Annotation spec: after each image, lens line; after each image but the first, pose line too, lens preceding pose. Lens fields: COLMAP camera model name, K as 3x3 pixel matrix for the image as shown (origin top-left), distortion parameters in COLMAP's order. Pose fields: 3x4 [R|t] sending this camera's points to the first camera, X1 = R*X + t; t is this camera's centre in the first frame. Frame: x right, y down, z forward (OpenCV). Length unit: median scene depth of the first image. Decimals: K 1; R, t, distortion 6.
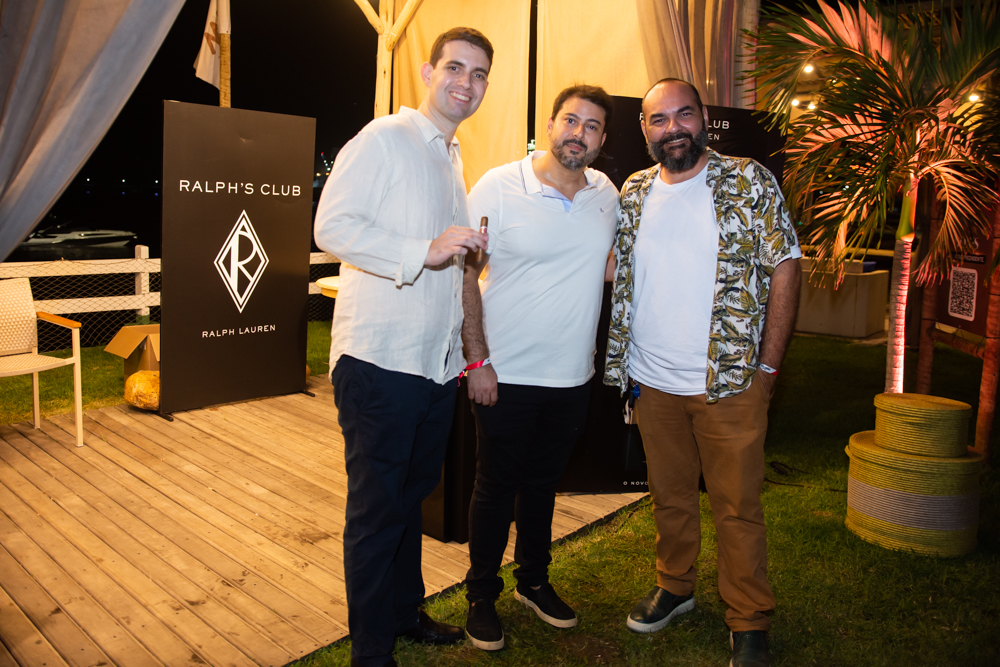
lens RADIAL K [[765.7, 0, 500.0], [0, 765.7, 333.5], [0, 0, 1]] dist [-0.002646, 0.007488]
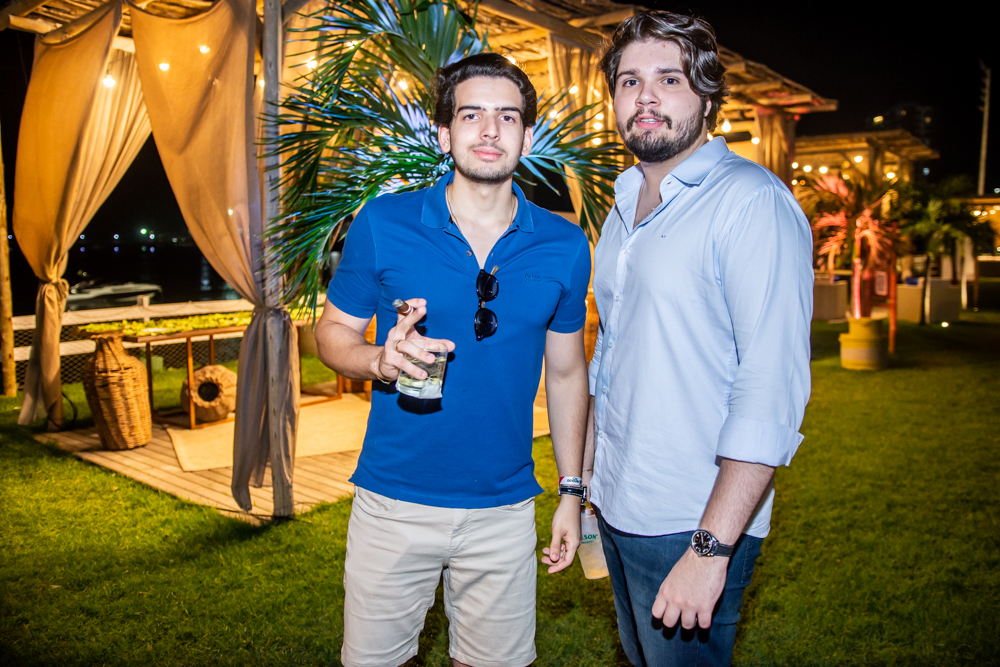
lens RADIAL K [[765.7, 0, 500.0], [0, 765.7, 333.5], [0, 0, 1]] dist [-0.002646, 0.007488]
pose [[0.998308, -0.039302, 0.042844, -0.771948], [0.041561, 0.997721, -0.053164, 0.203459], [-0.040656, 0.054854, 0.997666, -1.478800]]
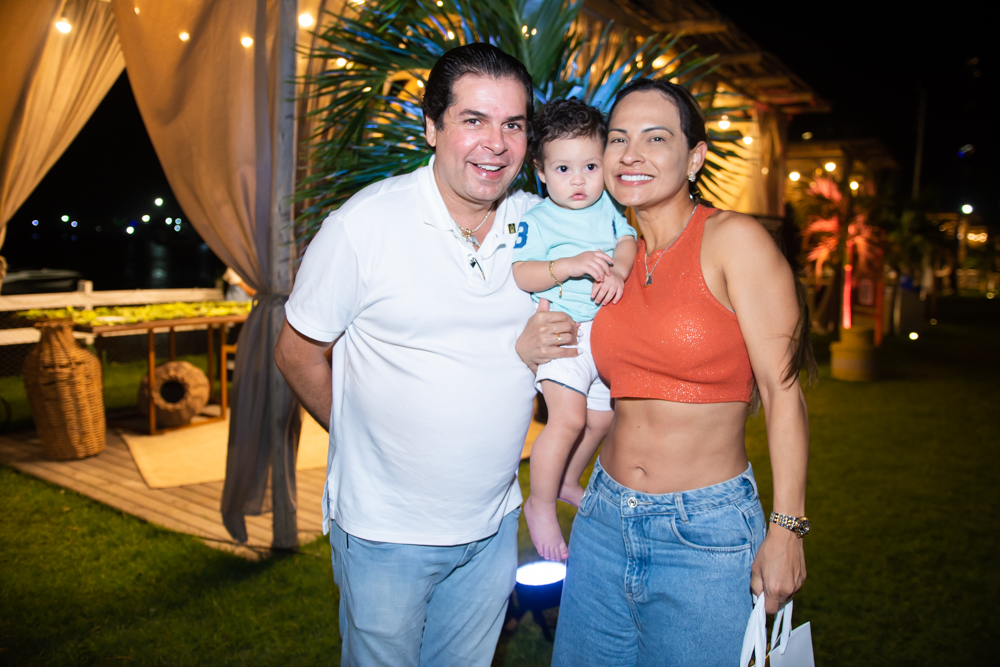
lens RADIAL K [[765.7, 0, 500.0], [0, 765.7, 333.5], [0, 0, 1]] dist [-0.002646, 0.007488]
pose [[0.991975, -0.014128, 0.125644, -0.898130], [0.020876, 0.998400, -0.052552, 0.194003], [-0.124700, 0.054753, 0.990683, -1.304846]]
